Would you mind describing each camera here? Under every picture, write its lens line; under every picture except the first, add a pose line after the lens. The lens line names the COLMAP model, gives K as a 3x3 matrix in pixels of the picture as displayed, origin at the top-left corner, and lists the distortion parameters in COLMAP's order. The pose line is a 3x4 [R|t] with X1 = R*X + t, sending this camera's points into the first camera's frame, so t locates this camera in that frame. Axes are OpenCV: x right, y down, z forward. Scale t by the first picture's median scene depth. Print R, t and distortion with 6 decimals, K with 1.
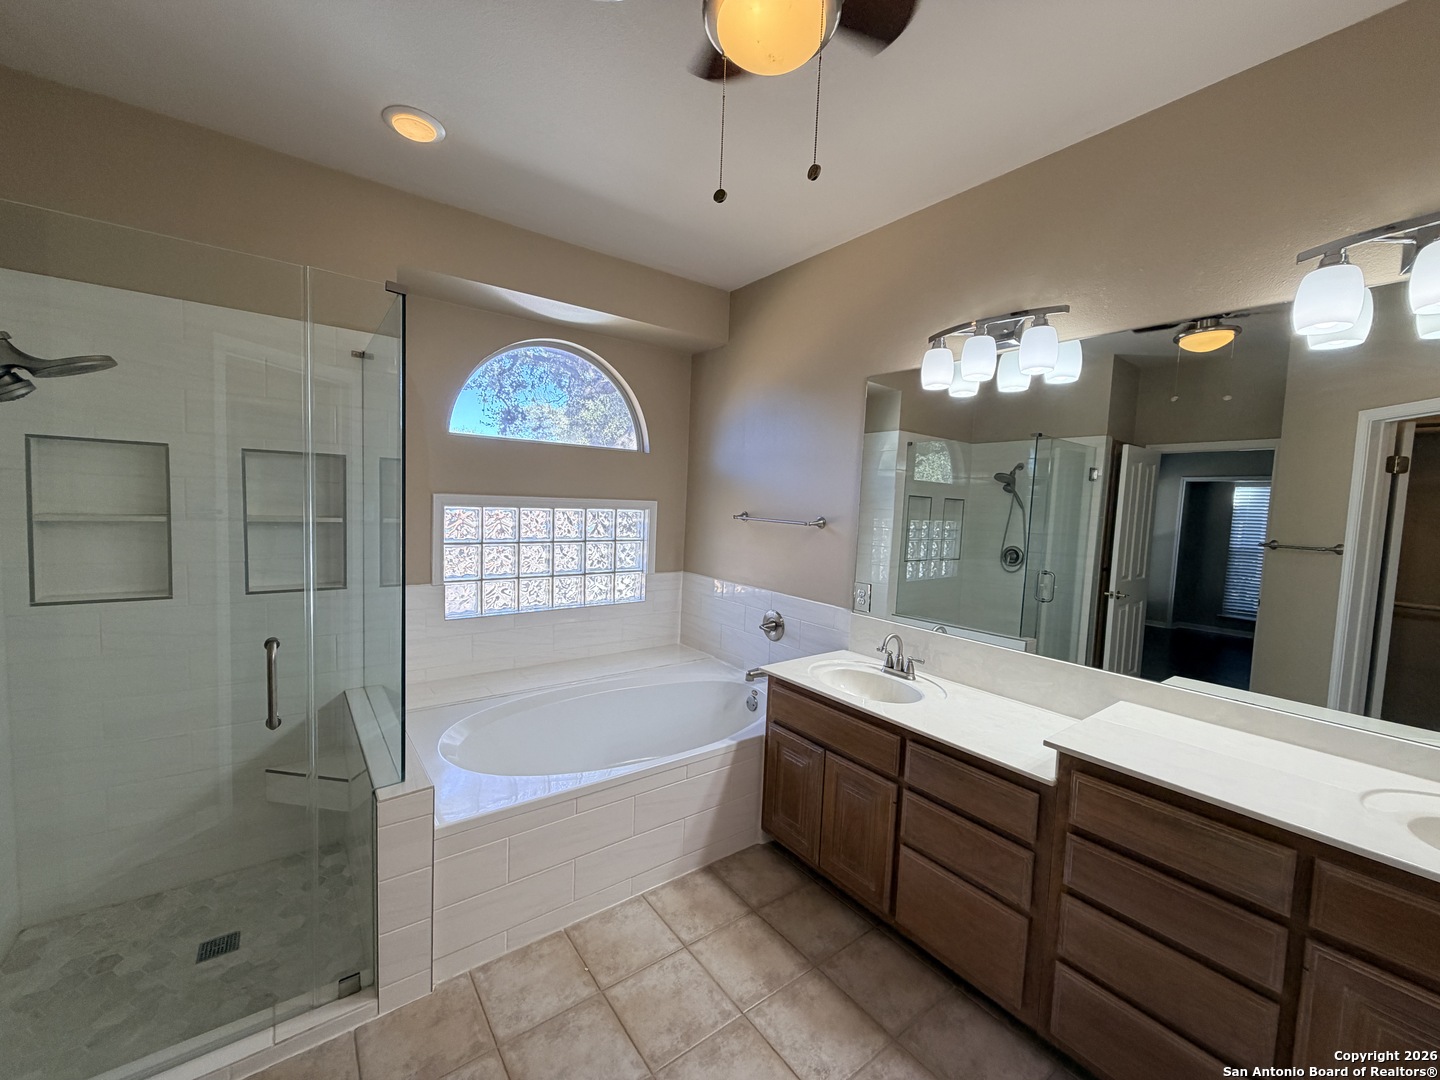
lens RADIAL K [[569.1, 0, 720.0], [0, 569.1, 540.0], [0, 0, 1]] dist [-0.002004, -0.000501]
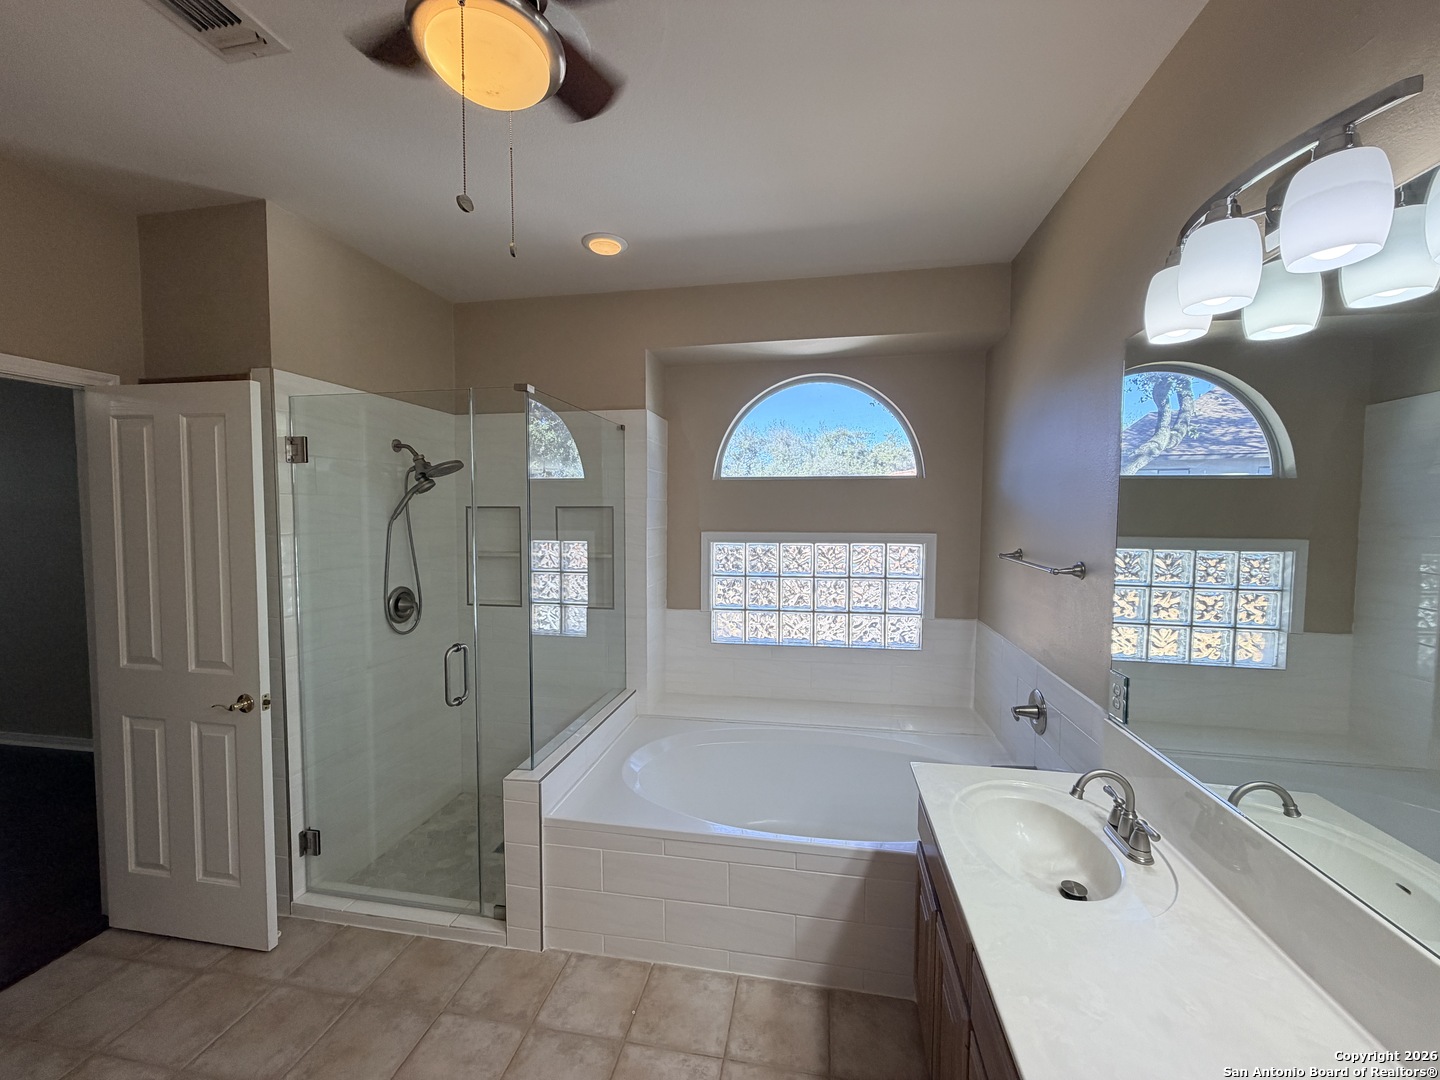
lens RADIAL K [[569.1, 0, 720.0], [0, 569.1, 540.0], [0, 0, 1]] dist [-0.002004, -0.000501]
pose [[0.679773, -0.001049, -0.733422, 0.472289], [-0.026707, 0.999300, -0.026183, -0.045981], [0.732936, 0.037386, 0.679270, 0.307711]]
